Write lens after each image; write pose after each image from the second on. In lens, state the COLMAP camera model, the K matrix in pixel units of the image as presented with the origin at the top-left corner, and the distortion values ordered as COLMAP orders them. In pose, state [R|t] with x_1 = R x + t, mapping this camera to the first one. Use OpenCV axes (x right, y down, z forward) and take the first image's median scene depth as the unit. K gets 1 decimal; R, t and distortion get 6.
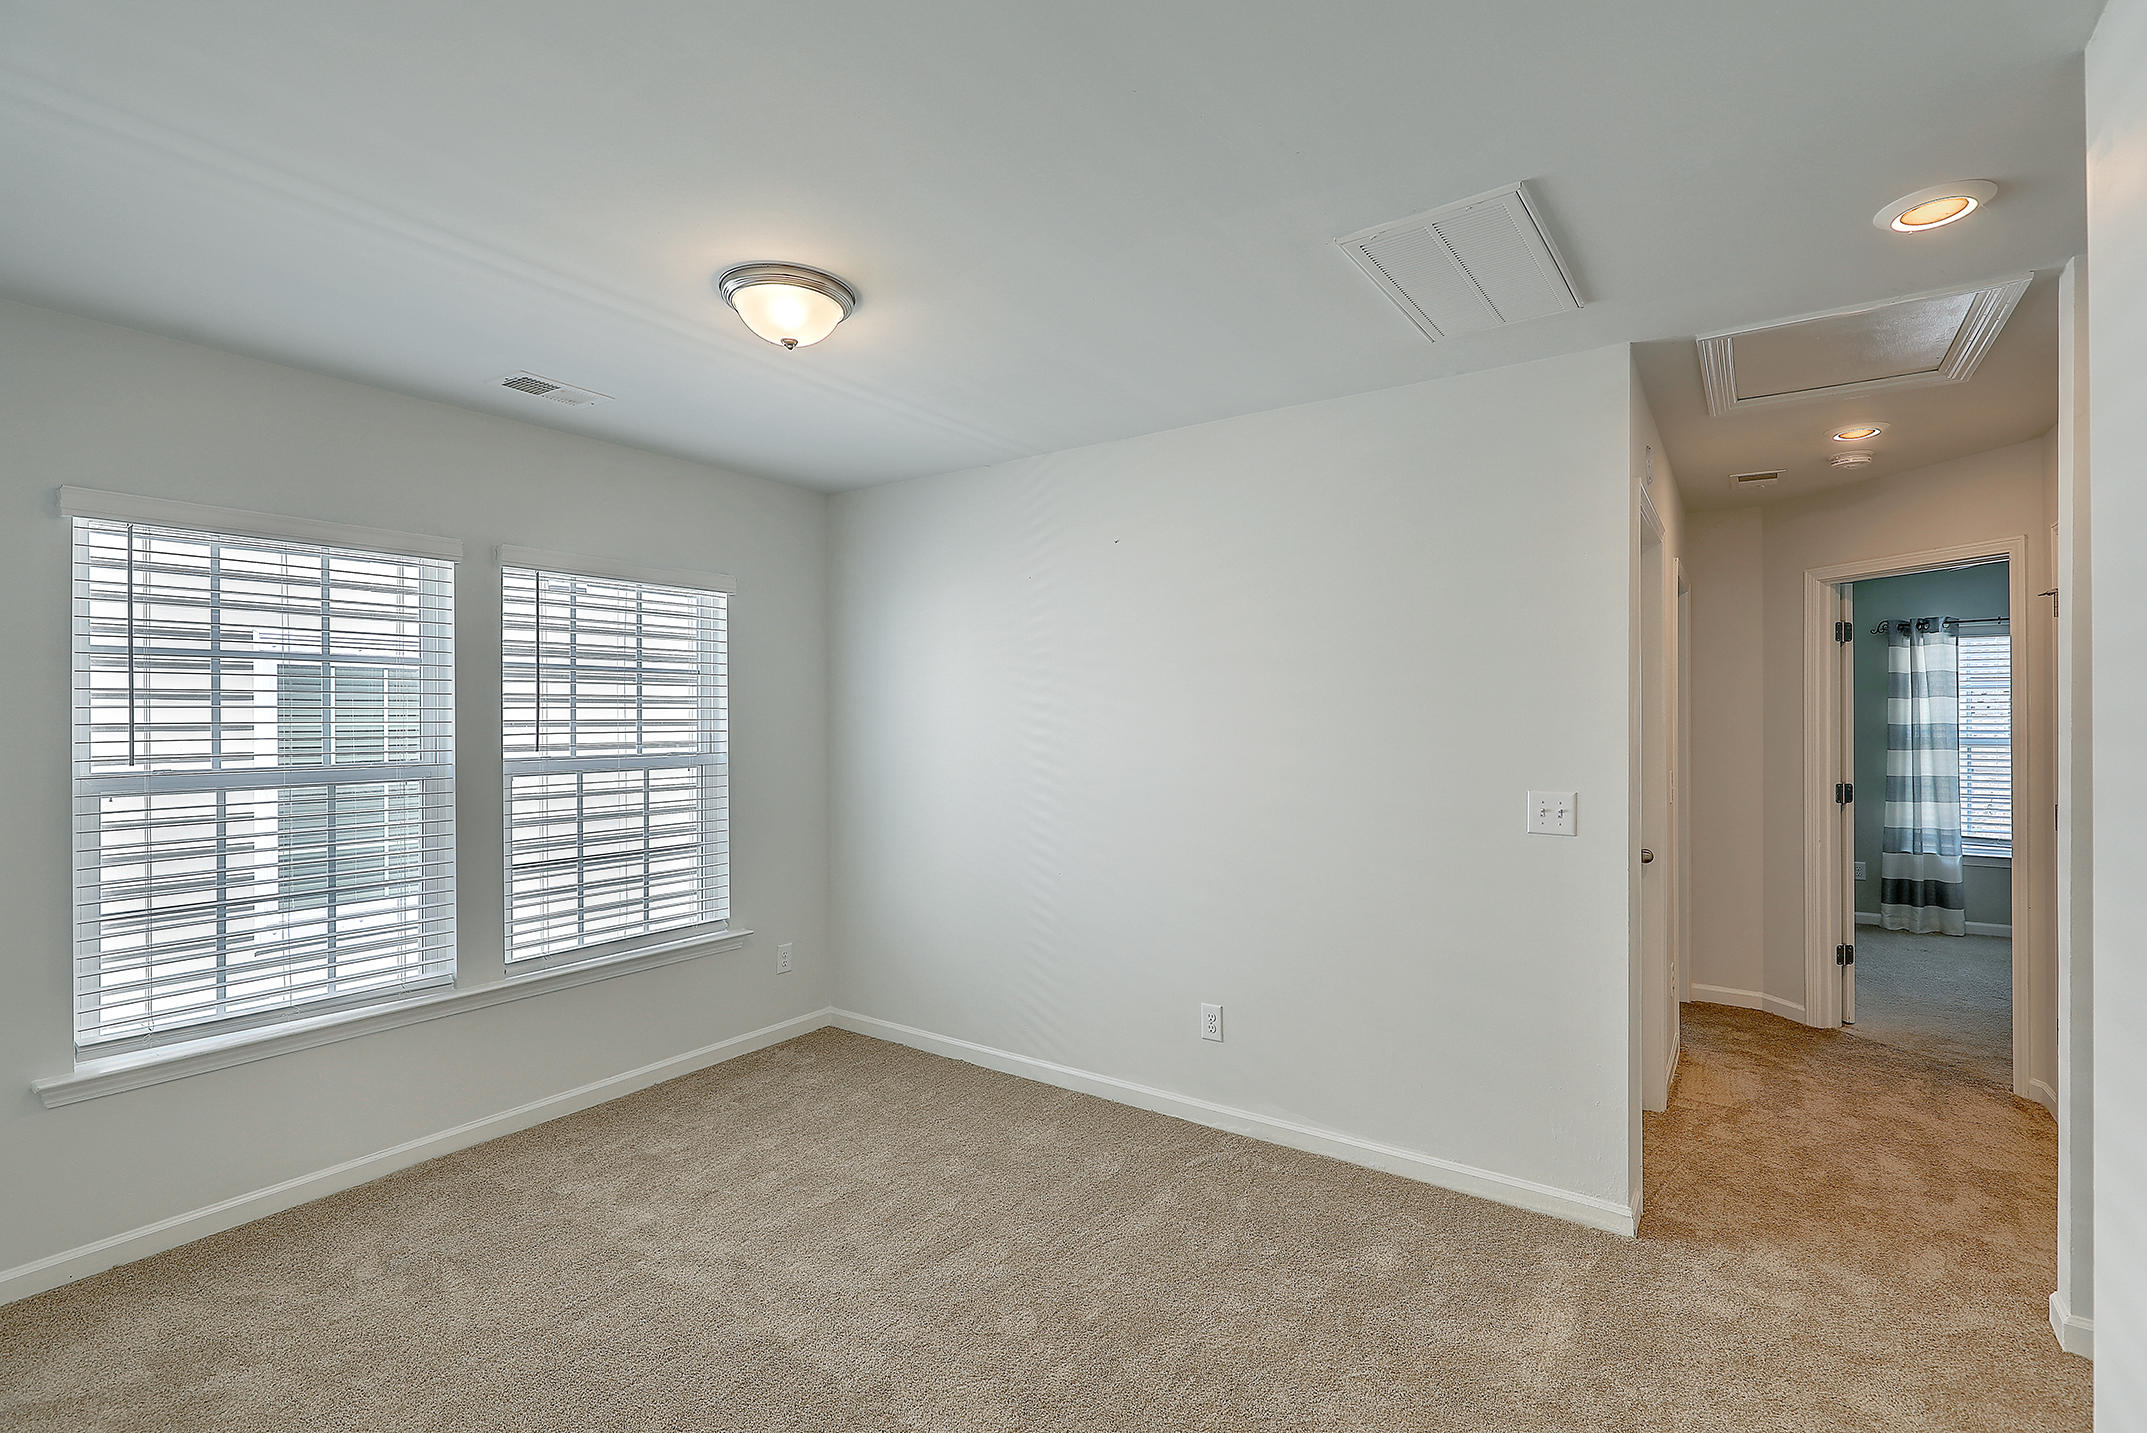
lens RADIAL K [[980.9, 0, 1073.5], [0, 980.9, 716.5], [0, 0, 1]] dist [0.001543, 0.000167]
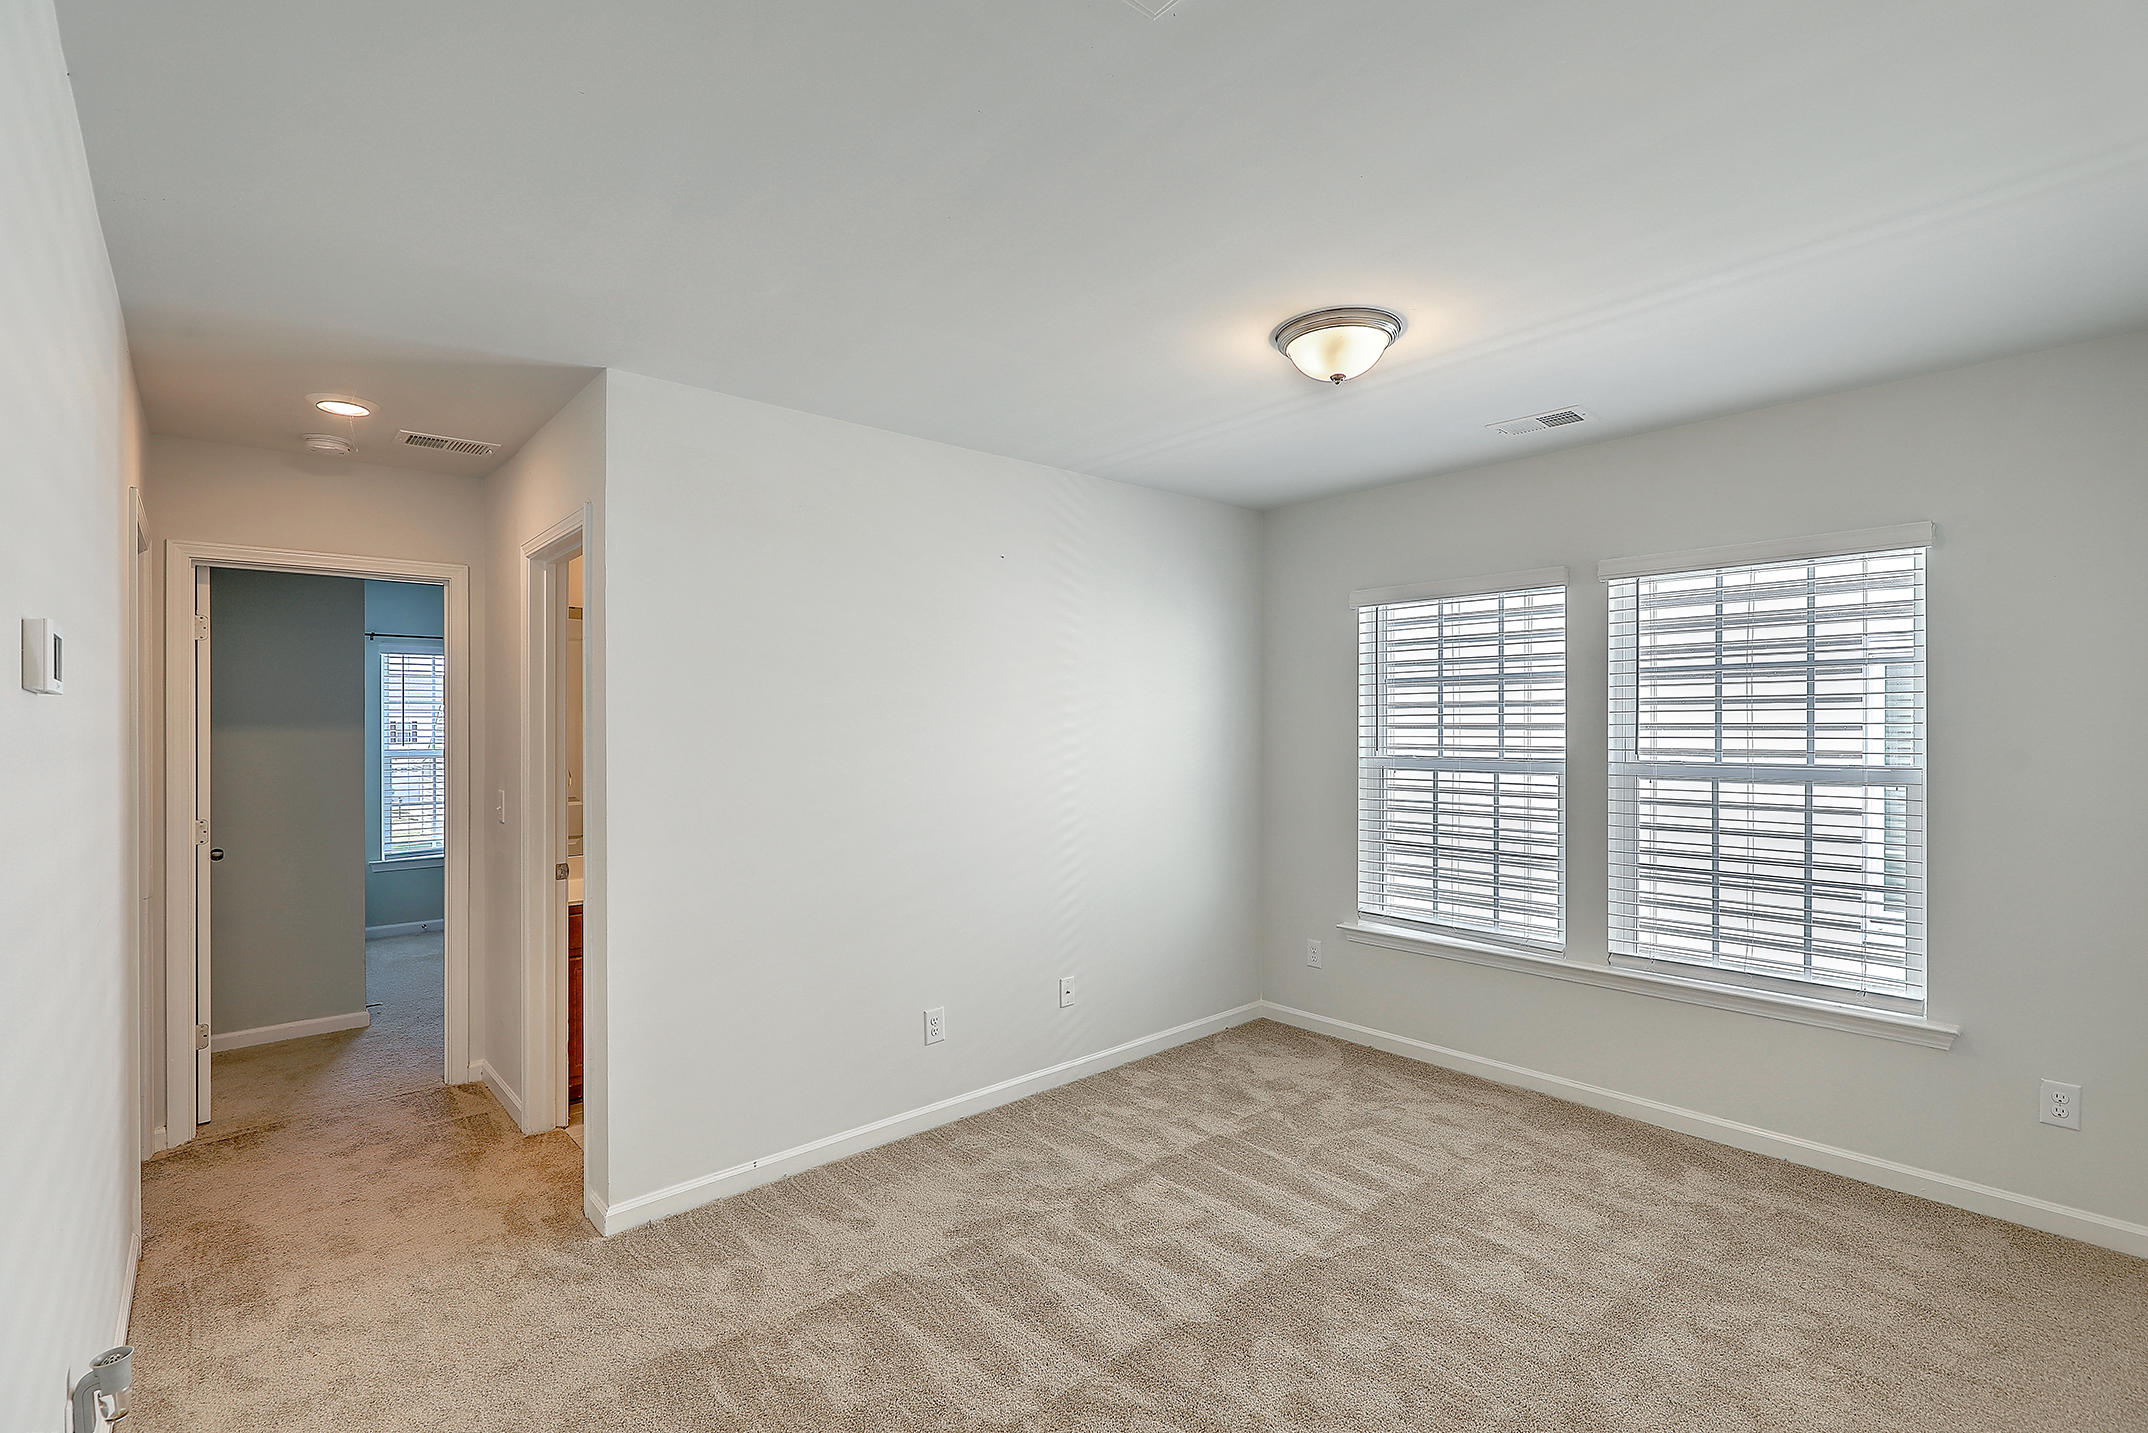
lens RADIAL K [[980.9, 0, 1074.0], [0, 980.9, 716.5], [0, 0, 1]] dist [-0.025527, 0.000095]
pose [[-0.237073, -0.000329, -0.971492, 0.516018], [0.006340, 0.999978, -0.001886, -0.005290], [0.971471, -0.006606, -0.237066, 0.602910]]
